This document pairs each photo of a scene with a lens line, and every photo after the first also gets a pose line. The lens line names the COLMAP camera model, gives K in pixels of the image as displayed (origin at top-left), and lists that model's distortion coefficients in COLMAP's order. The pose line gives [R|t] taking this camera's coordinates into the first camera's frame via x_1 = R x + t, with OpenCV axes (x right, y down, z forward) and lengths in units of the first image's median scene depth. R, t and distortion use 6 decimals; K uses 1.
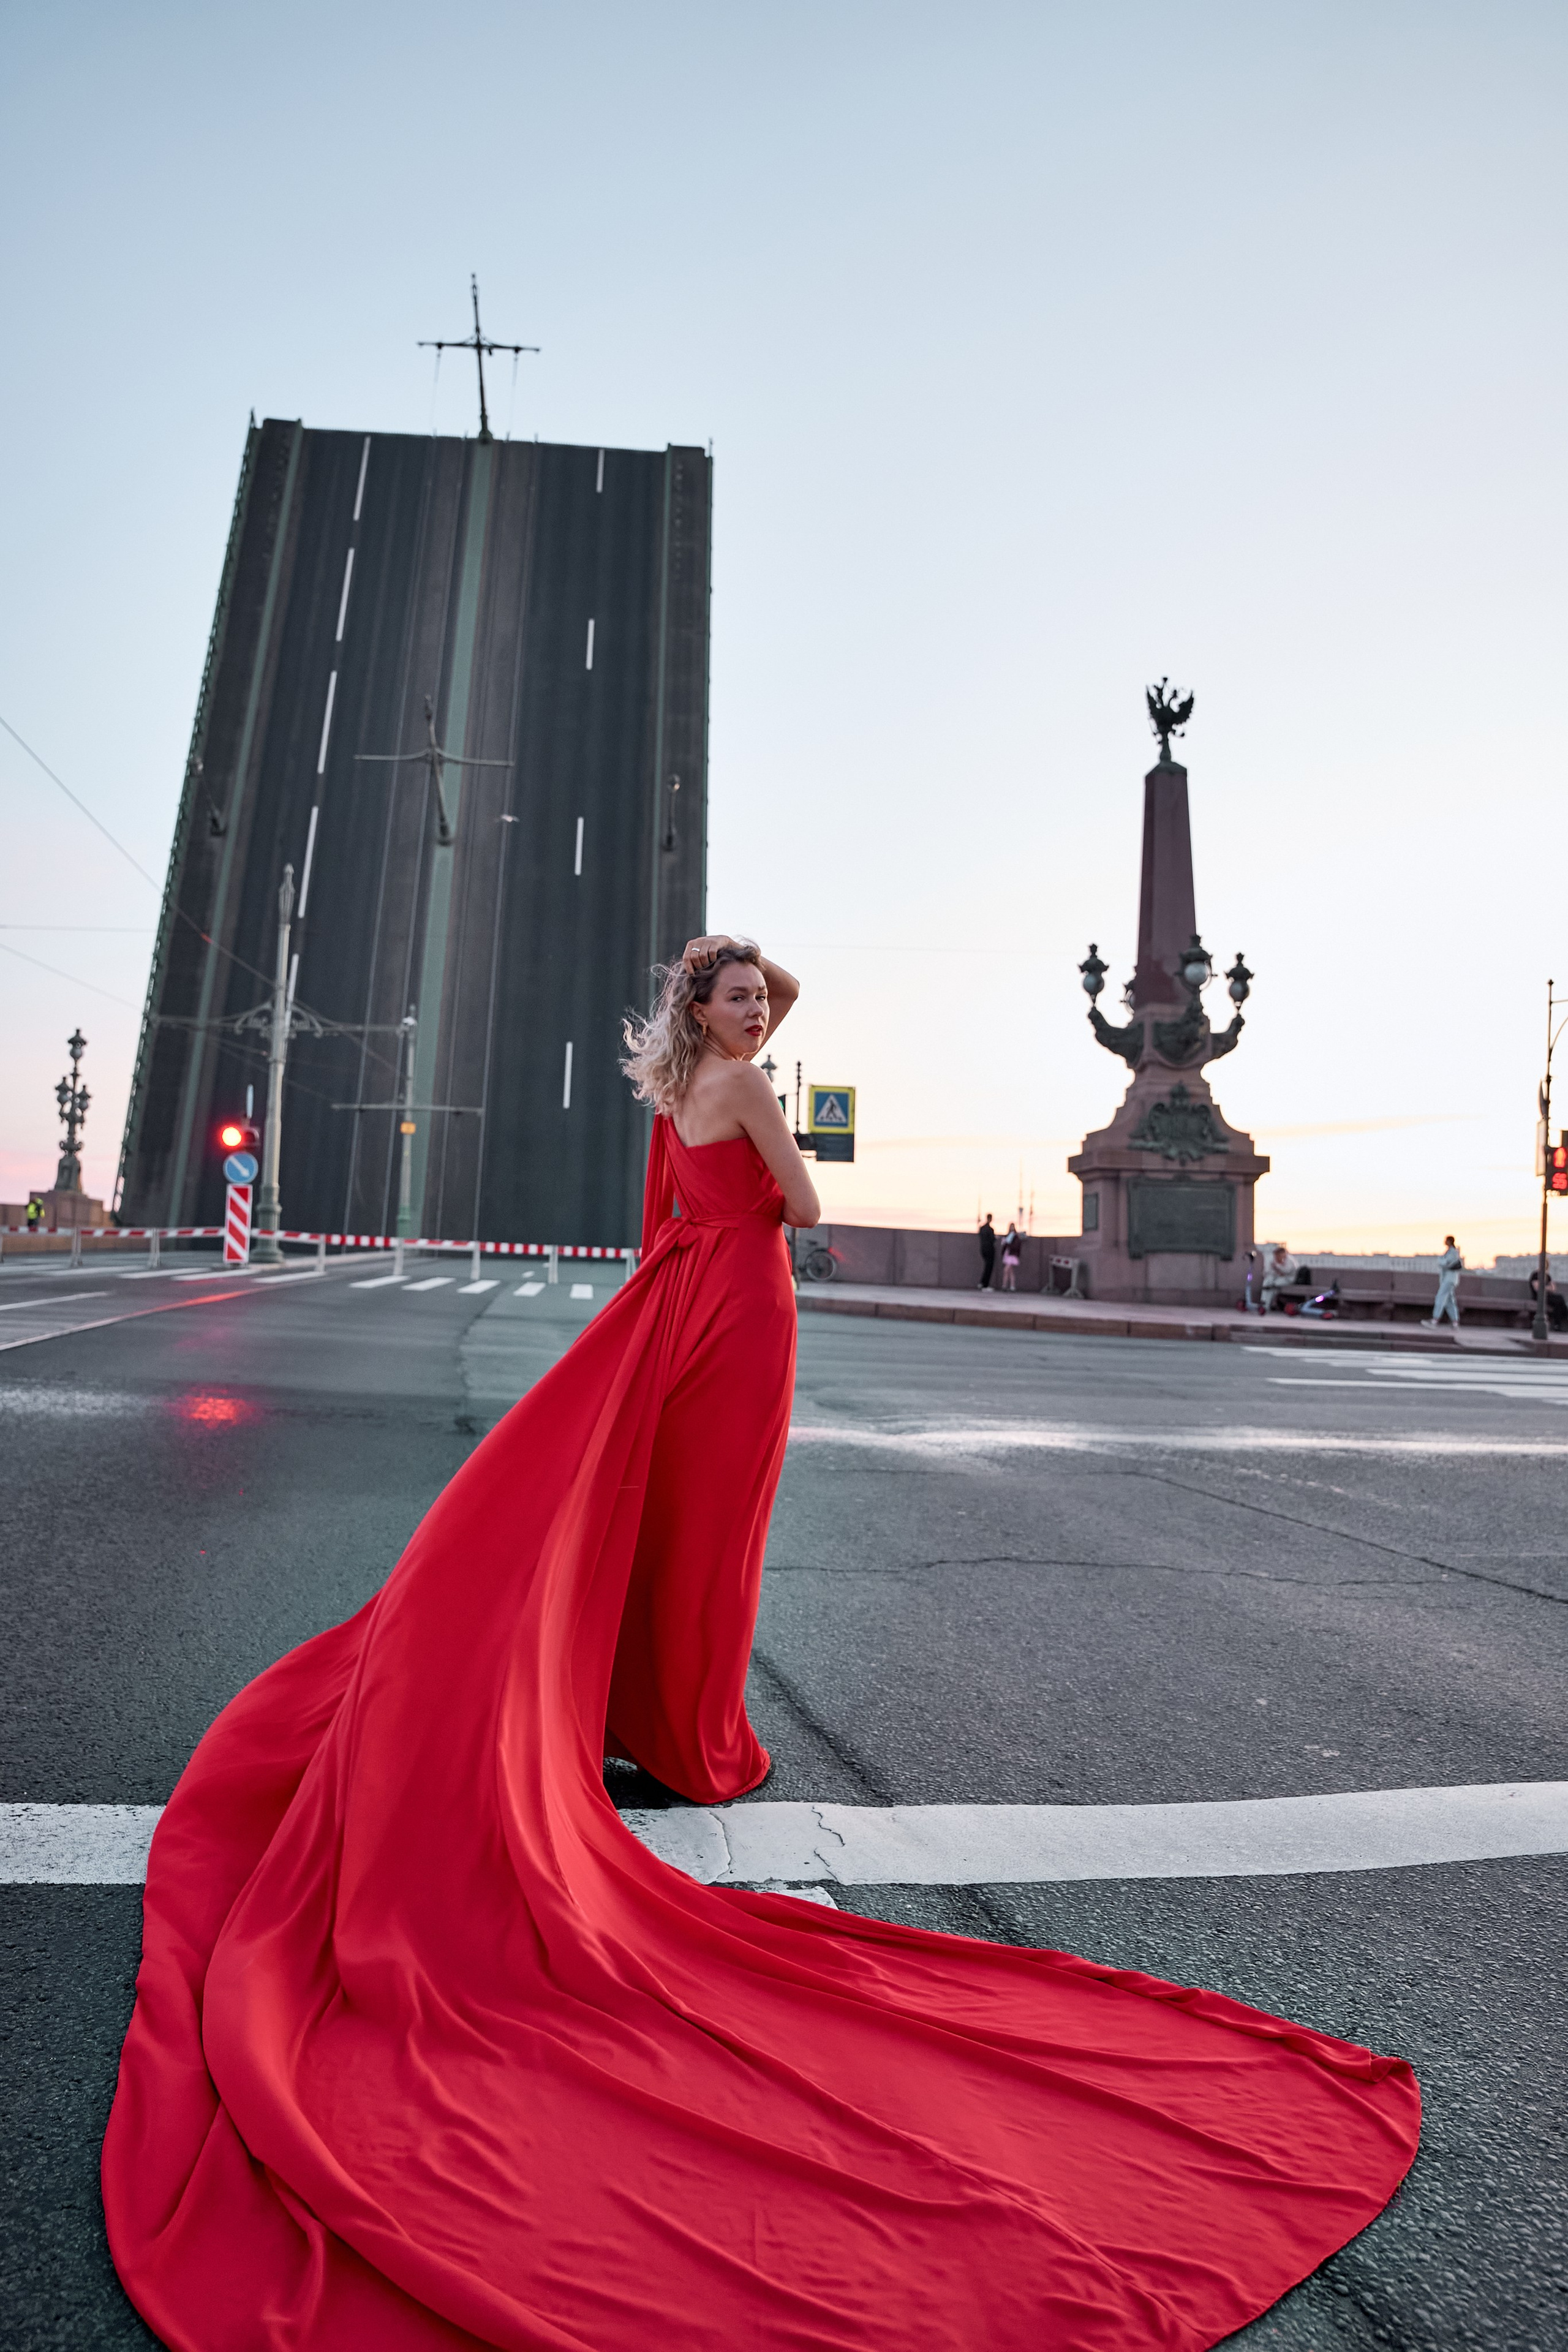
lens RADIAL K [[1663.5, 0, 837.7], [0, 1663.5, 1181.2], [0, 0, 1]] dist [-0.134900, 0.096282]
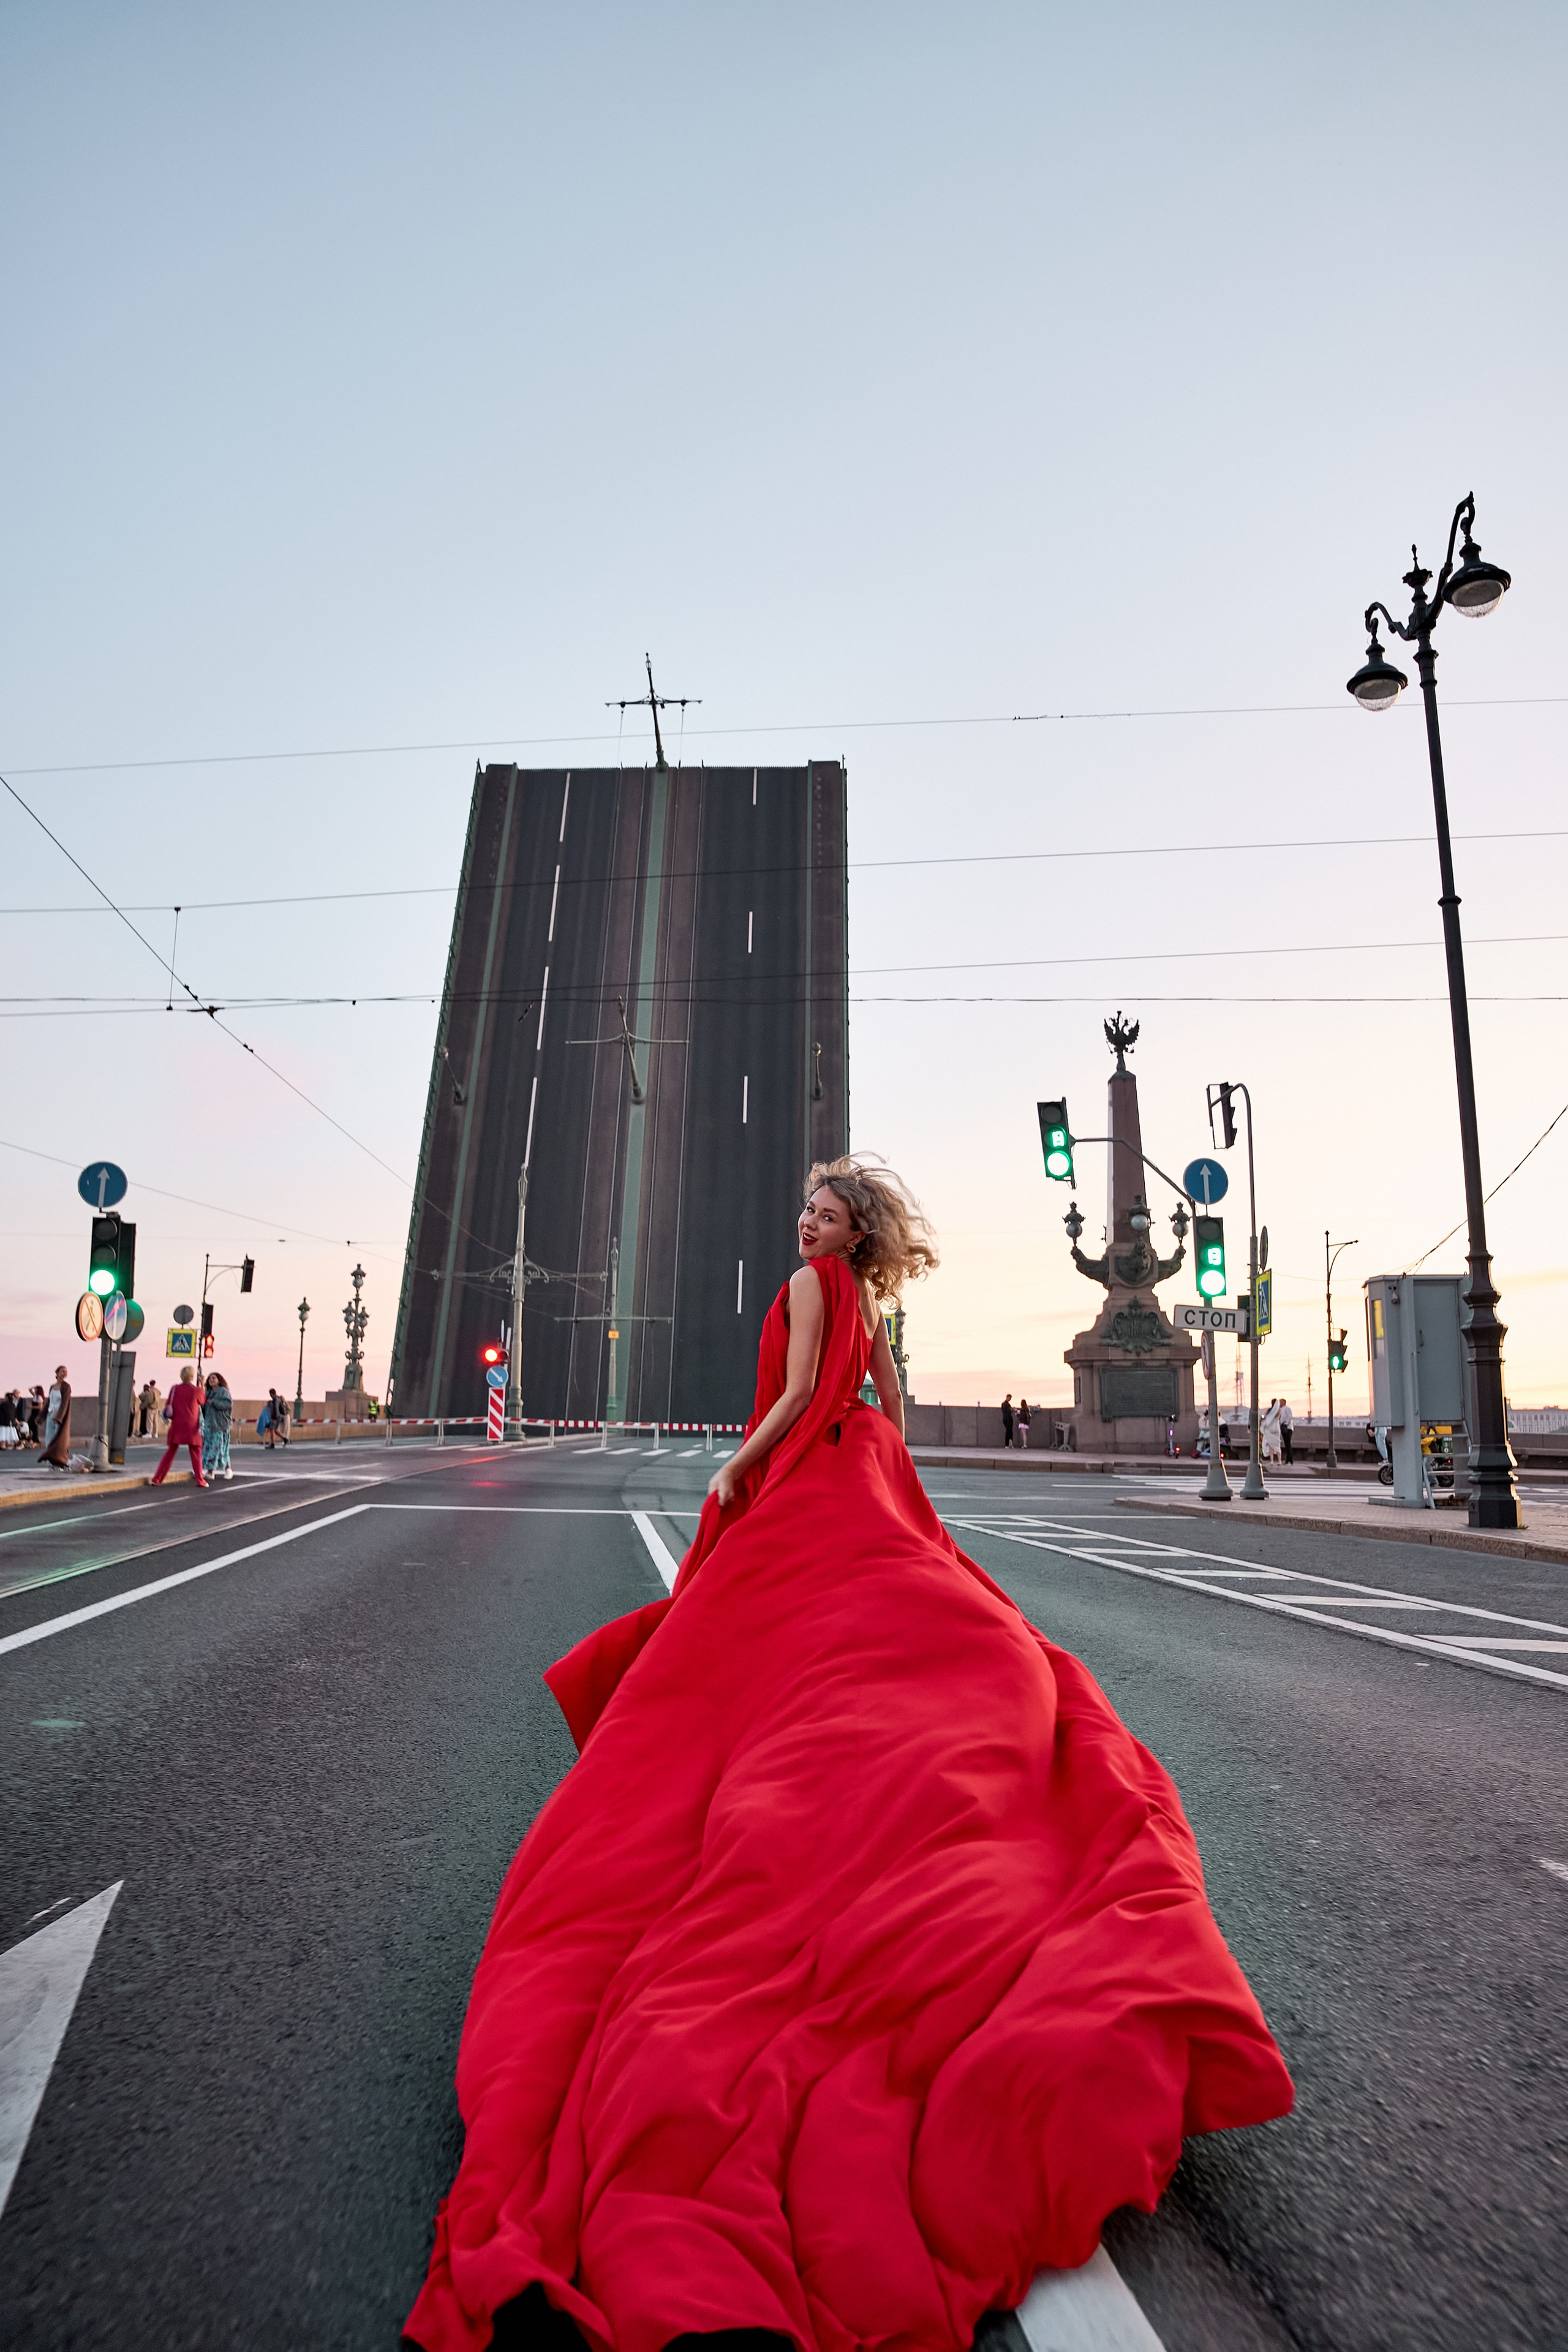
lens RADIAL K [[1663.5, 0, 837.7], [0, 1663.5, 1181.2], [0, 0, 1]] dist [-0.134900, 0.096282]
pose [[0.991473, -0.043719, -0.122763, 0.086673], [0.030586, 0.993800, -0.106894, -0.009531], [0.126675, 0.102228, 0.986663, -0.298904]]
